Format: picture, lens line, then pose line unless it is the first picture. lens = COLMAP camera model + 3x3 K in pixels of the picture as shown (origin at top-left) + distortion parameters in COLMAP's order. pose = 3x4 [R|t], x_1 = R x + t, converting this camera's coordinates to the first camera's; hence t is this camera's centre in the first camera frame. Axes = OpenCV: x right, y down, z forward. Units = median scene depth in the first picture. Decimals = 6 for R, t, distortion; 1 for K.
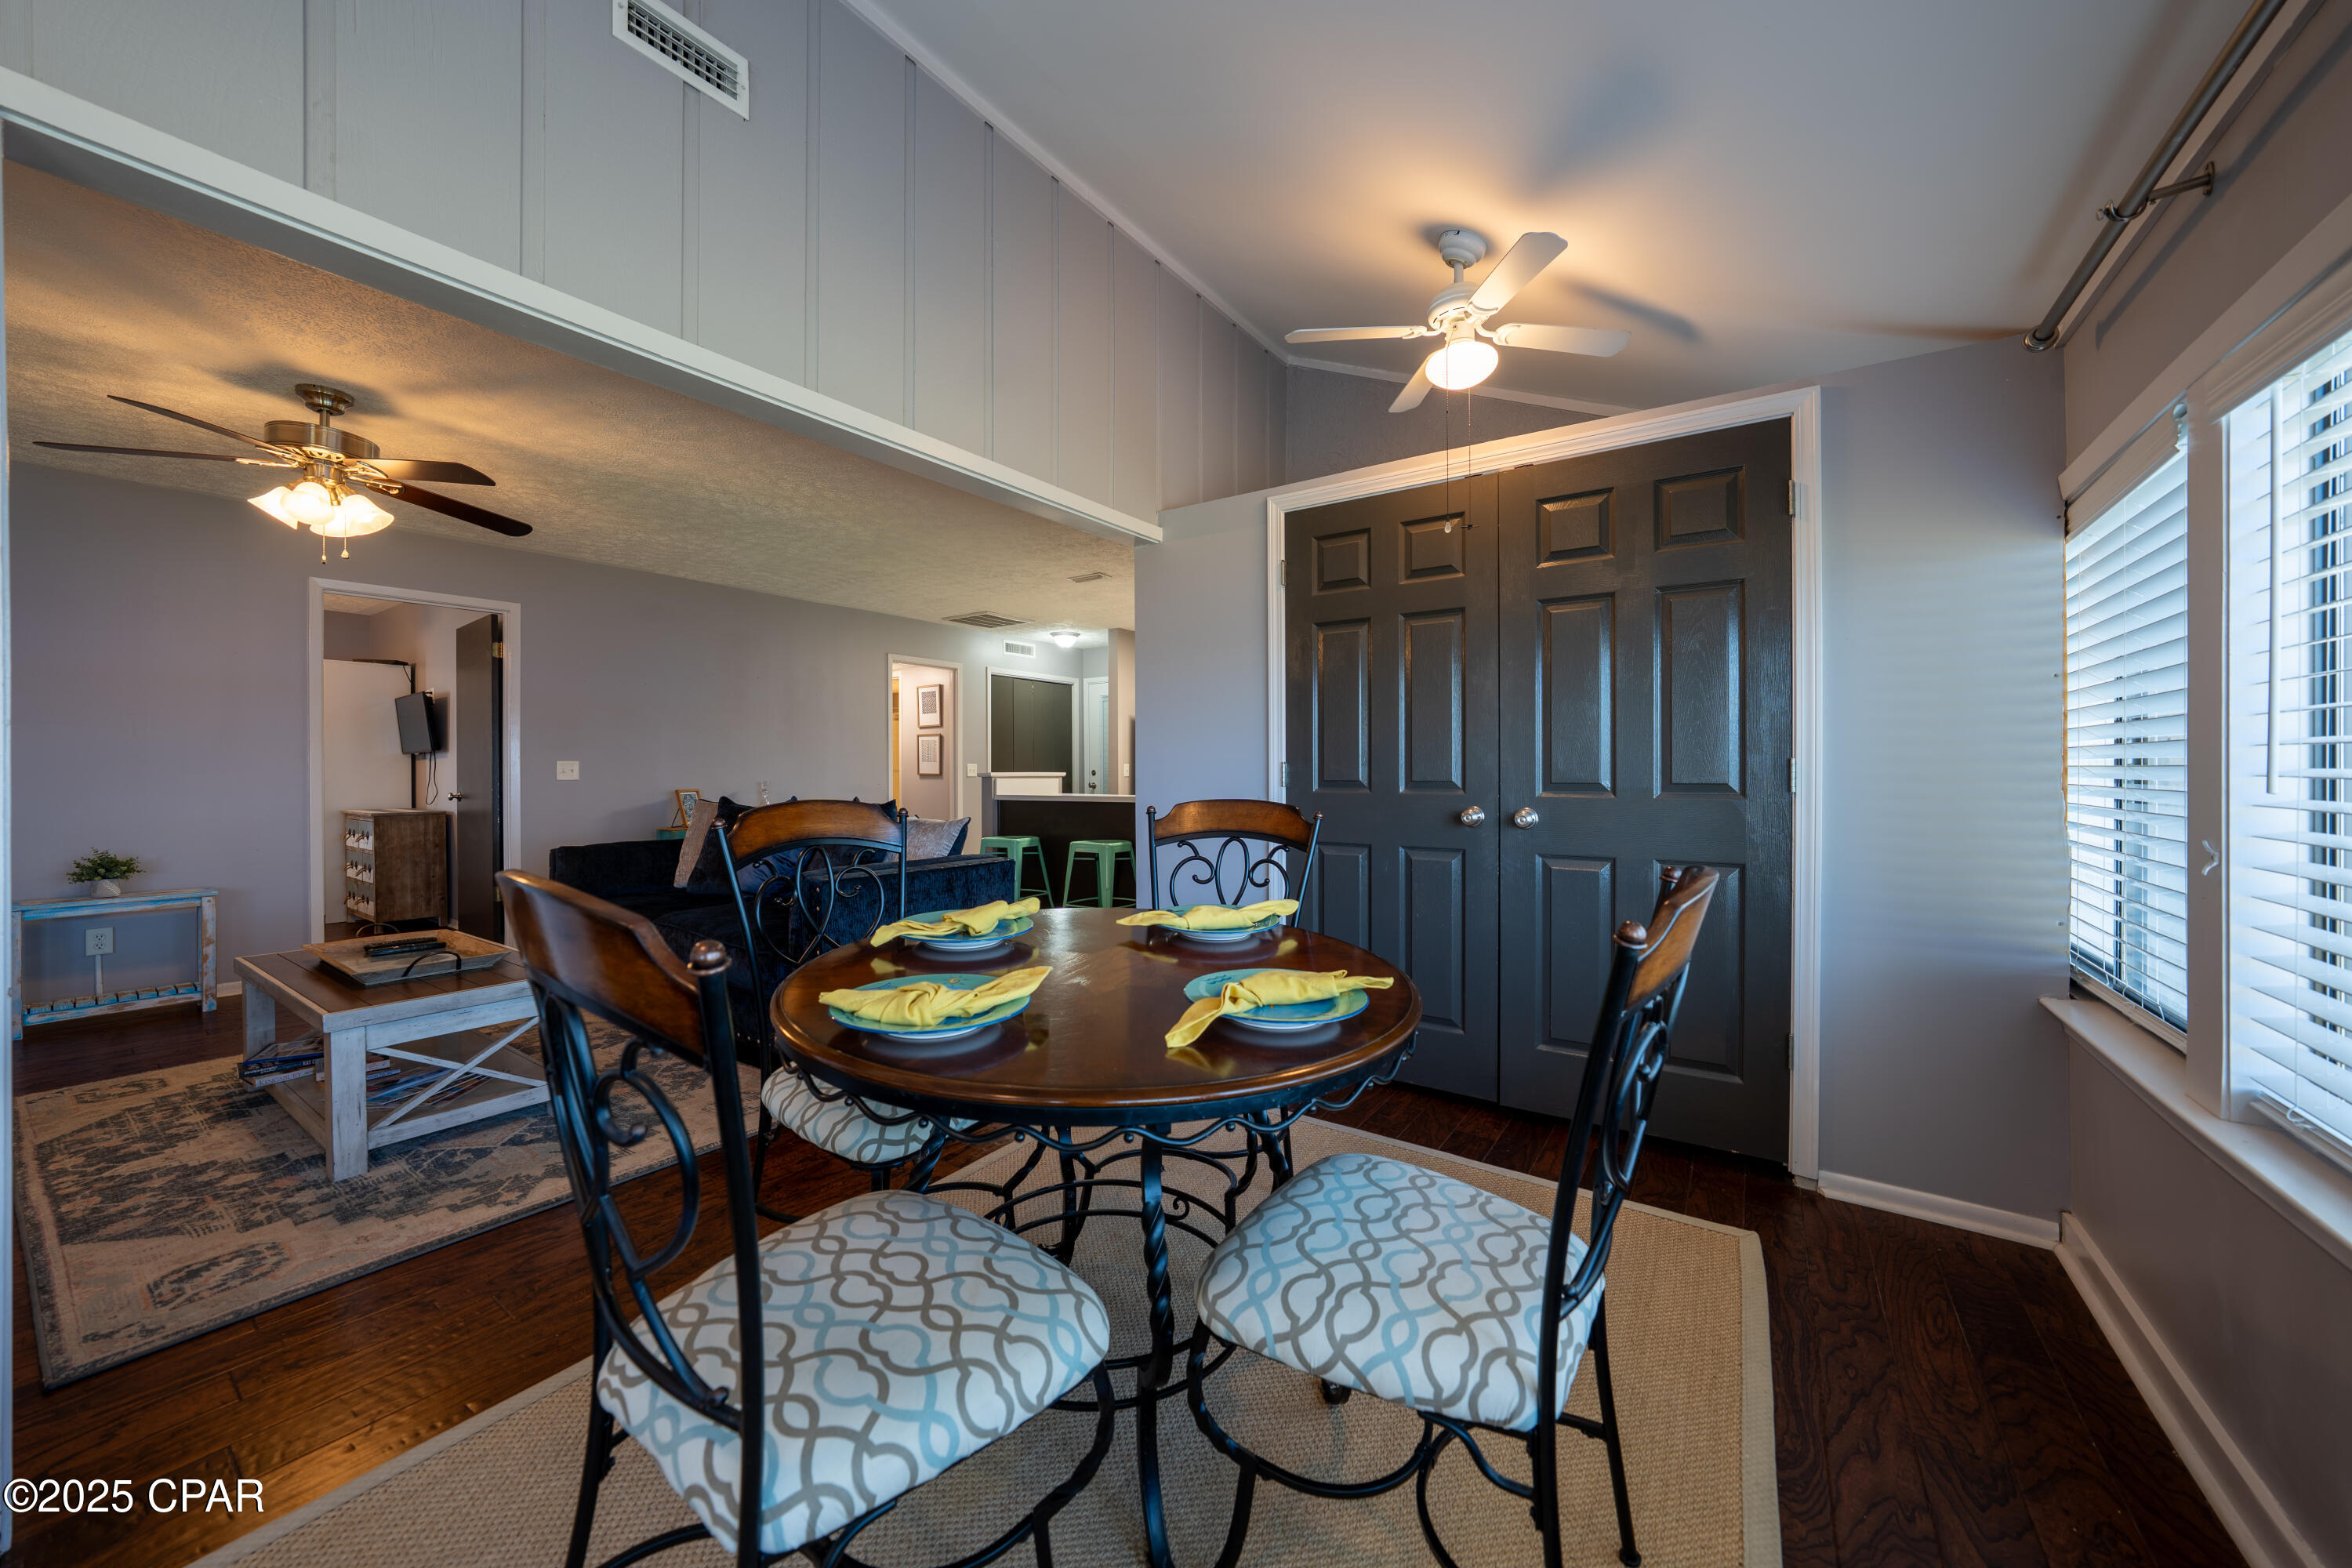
lens RADIAL K [[847.9, 0, 1174.1], [0, 847.9, 770.3], [0, 0, 1]] dist [-0.016313, 0.003402]
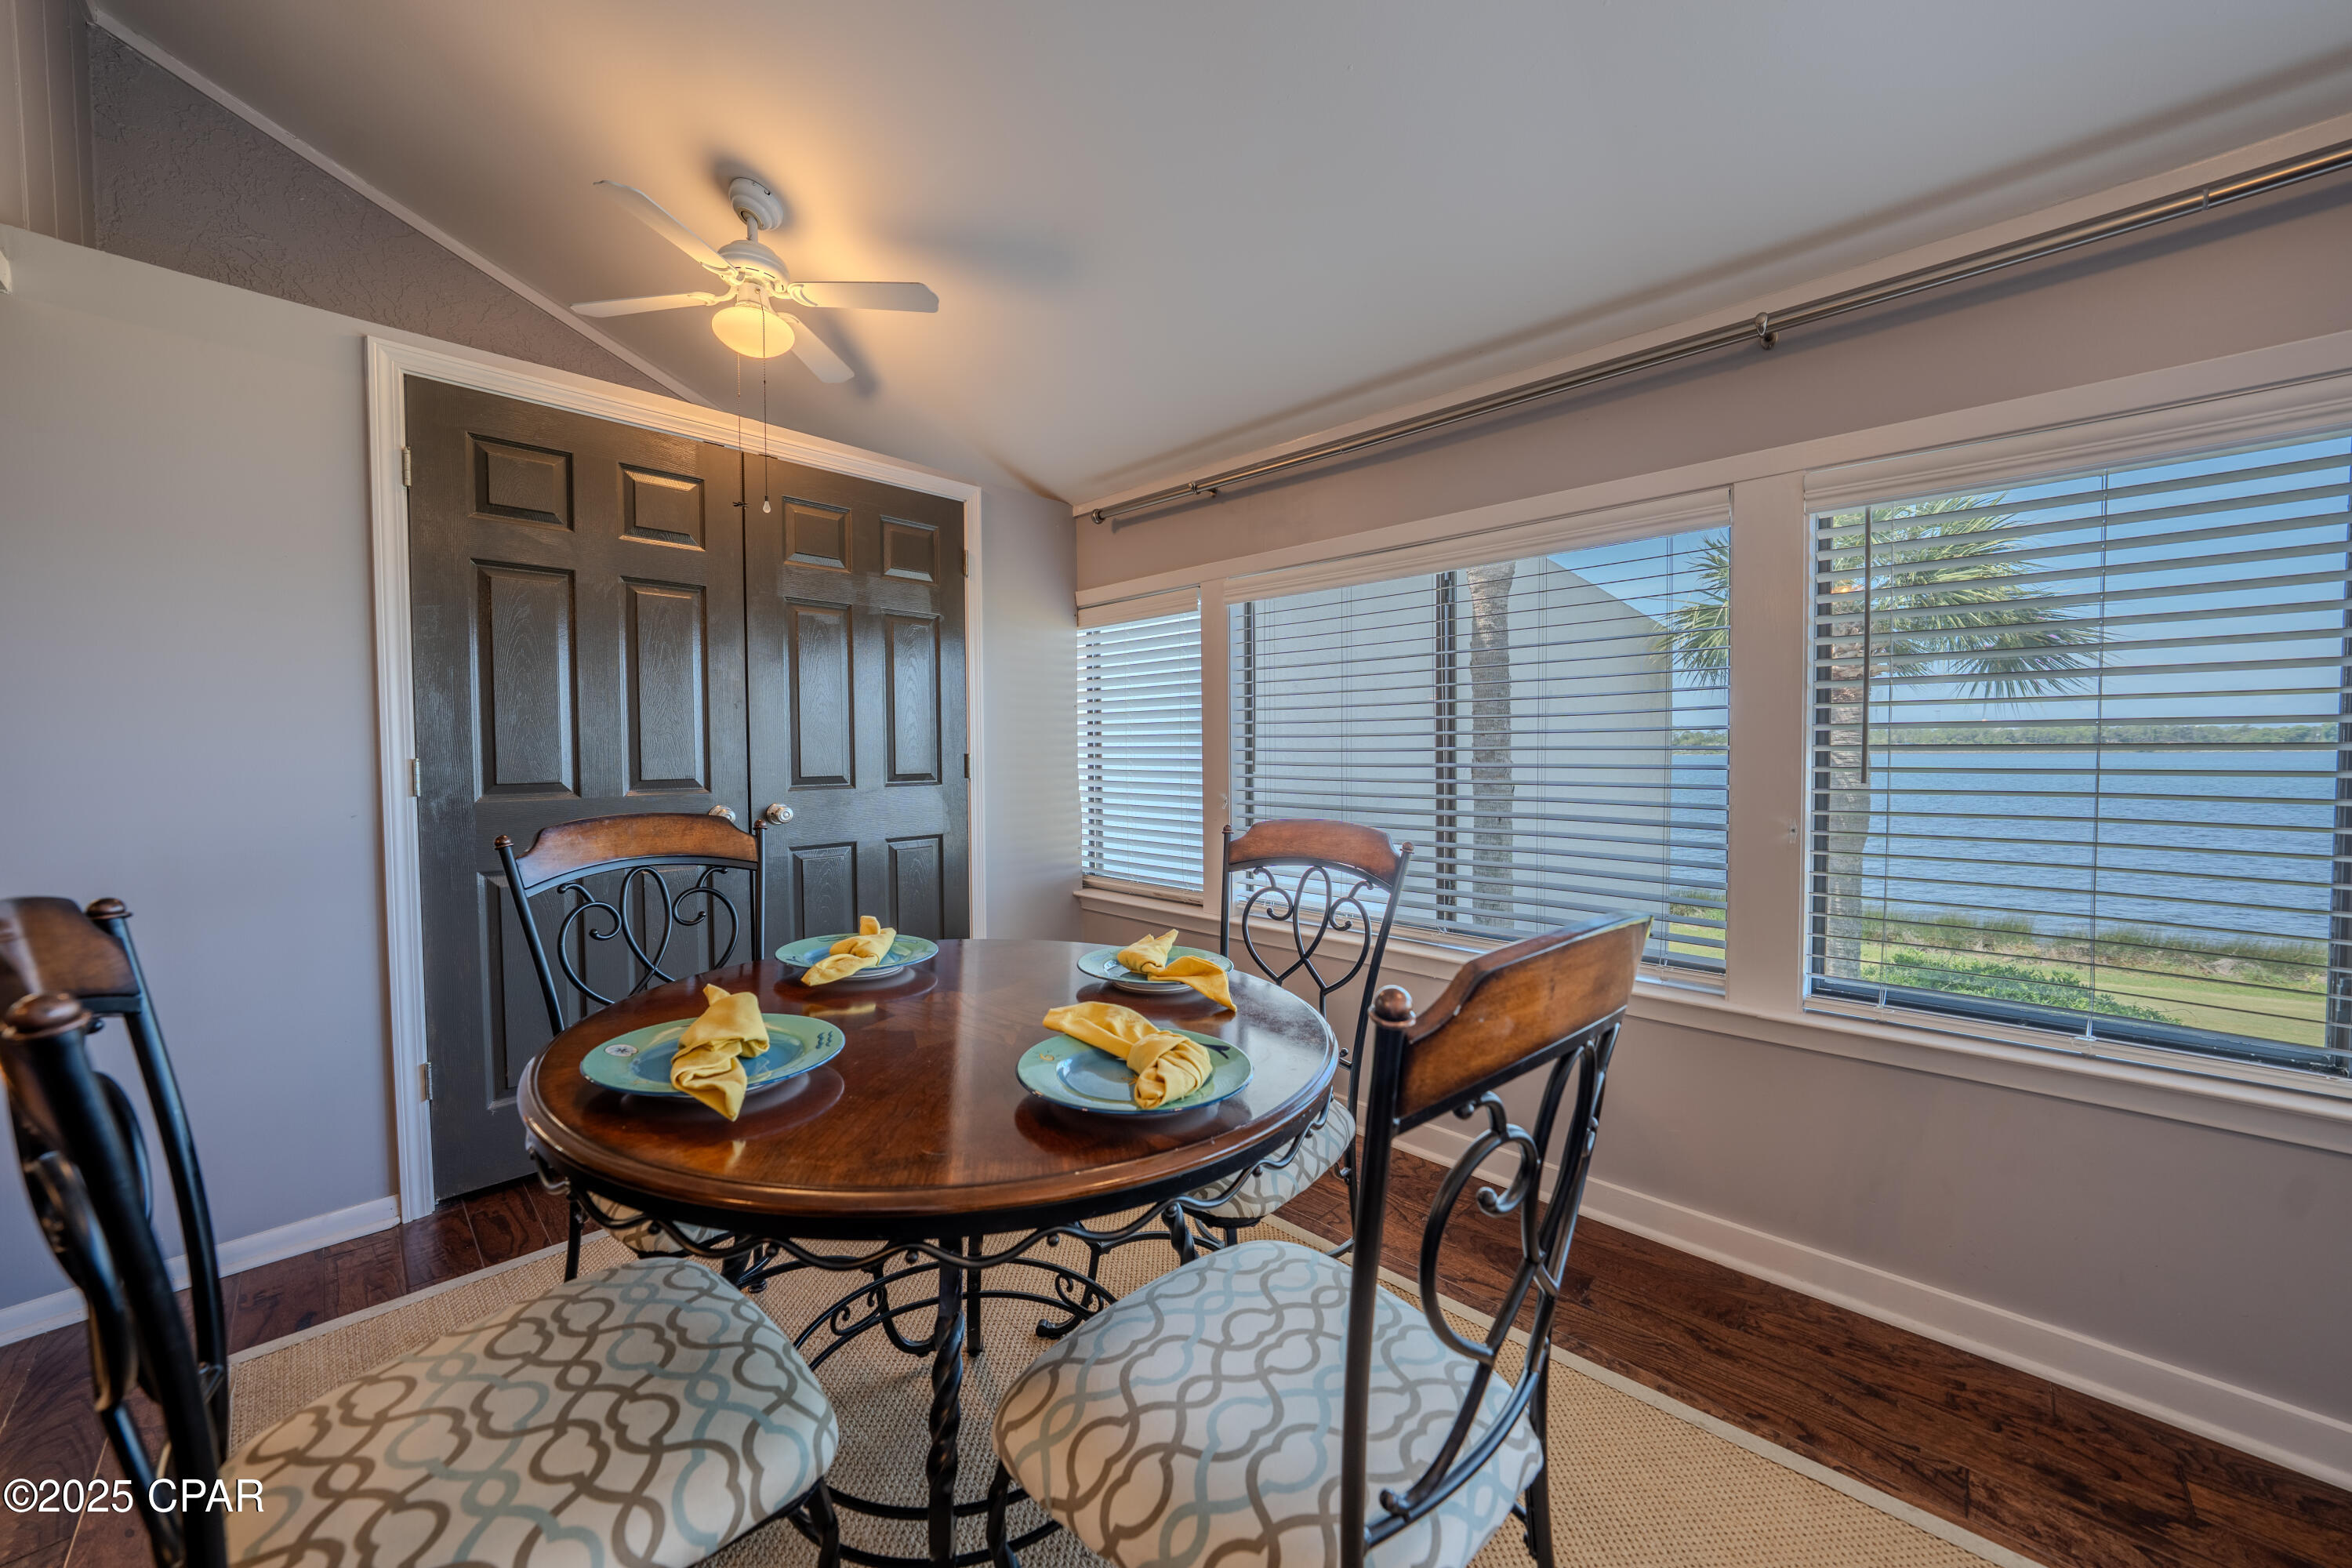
lens RADIAL K [[847.9, 0, 1169.4], [0, 847.9, 777.8], [0, 0, 1]] dist [-0.016313, 0.003402]
pose [[0.161709, -0.029556, 0.986396, -0.390227], [0.005326, 0.999563, 0.029077, -0.009696], [-0.986824, 0.000552, 0.161795, 0.300788]]
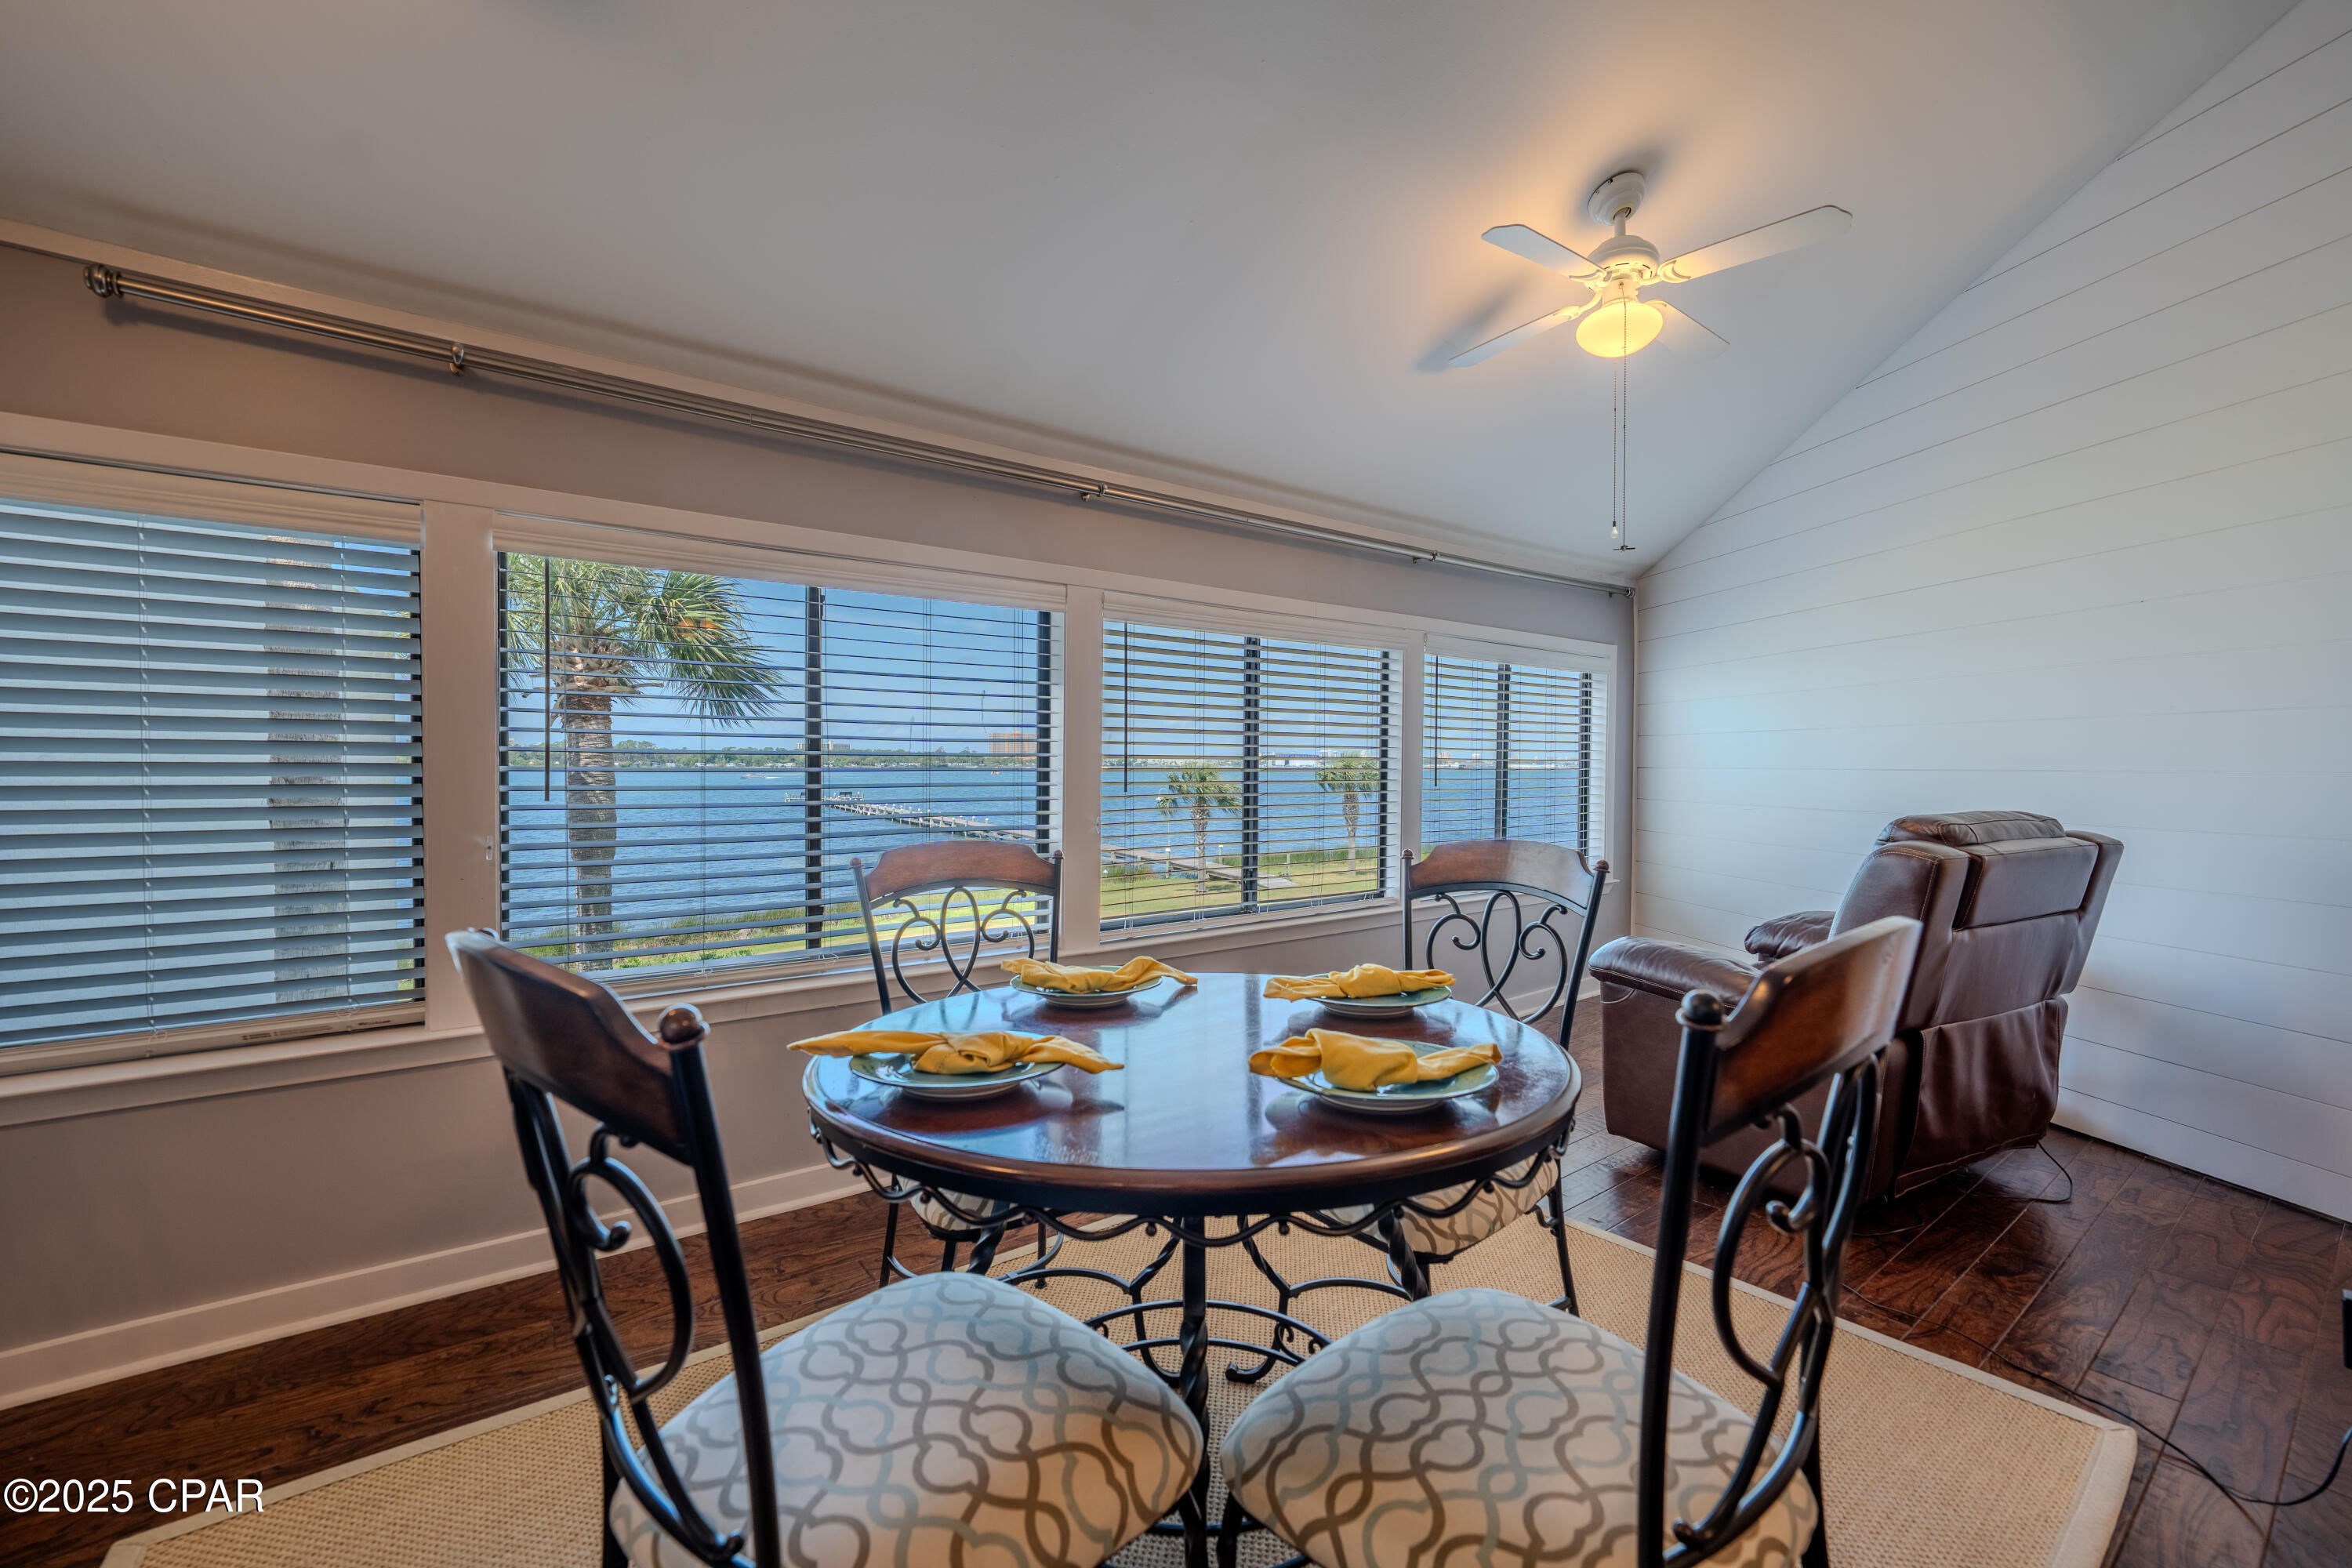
lens RADIAL K [[953.7, 0, 1177.1], [0, 953.7, 786.6], [0, 0, 1]] dist [-0.008084, -0.001119]
pose [[-0.943669, -0.006346, 0.330829, -0.175151], [0.000492, 0.999788, 0.020580, -0.013826], [-0.330890, 0.019583, -0.943466, 0.834483]]
